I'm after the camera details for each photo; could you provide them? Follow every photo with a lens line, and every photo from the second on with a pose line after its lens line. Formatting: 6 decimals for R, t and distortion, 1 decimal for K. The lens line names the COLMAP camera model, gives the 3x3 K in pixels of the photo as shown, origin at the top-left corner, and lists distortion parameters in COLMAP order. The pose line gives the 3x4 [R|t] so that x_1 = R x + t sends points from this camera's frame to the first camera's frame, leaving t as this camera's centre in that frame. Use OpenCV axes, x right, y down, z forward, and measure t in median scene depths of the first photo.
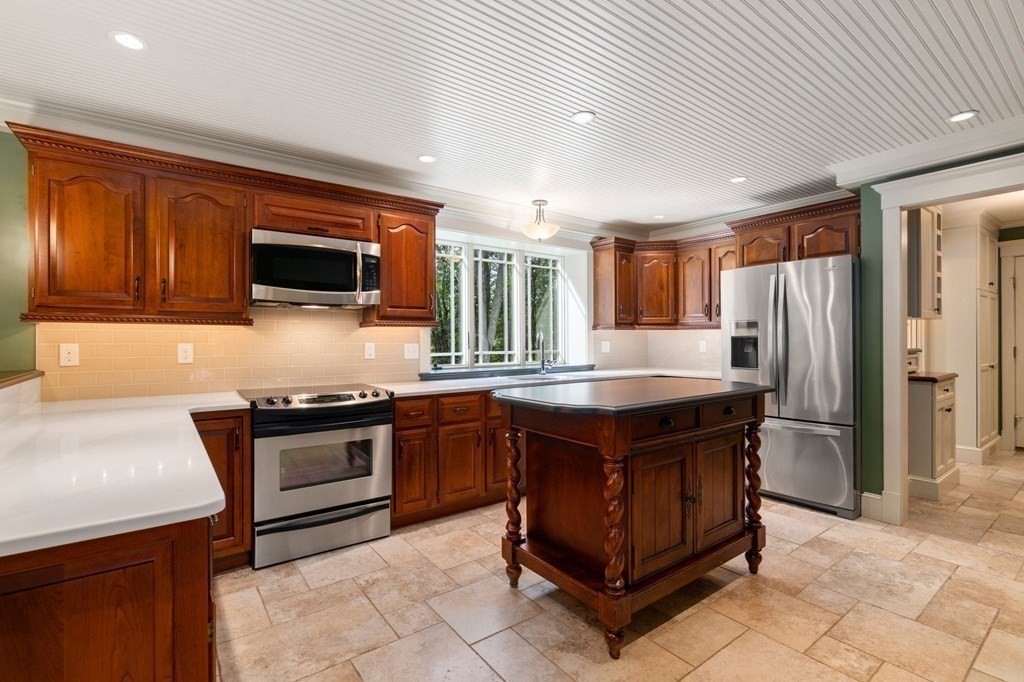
lens RADIAL K [[473.1, 0, 513.4], [0, 473.1, 344.4], [0, 0, 1]] dist [-0.004864, 0.000838]
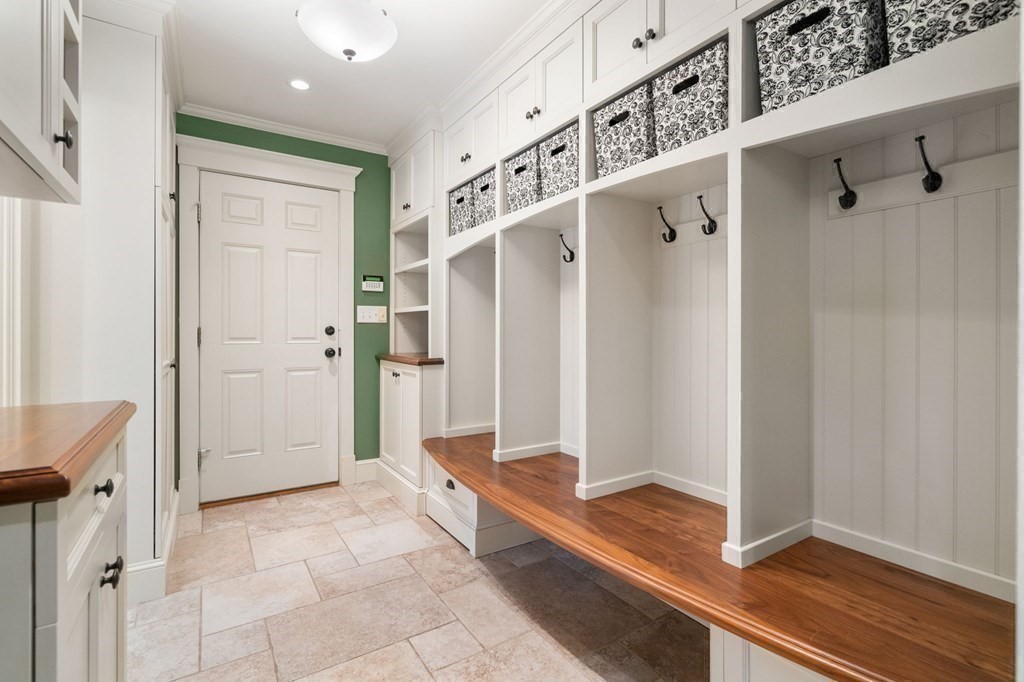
lens RADIAL K [[473.1, 0, 512.5], [0, 473.1, 336.0], [0, 0, 1]] dist [-0.004864, 0.000838]
pose [[0.070505, 0.001861, 0.997510, 0.541858], [0.002632, 0.999994, -0.002051, 0.017411], [-0.997508, 0.002770, 0.070500, 0.603149]]
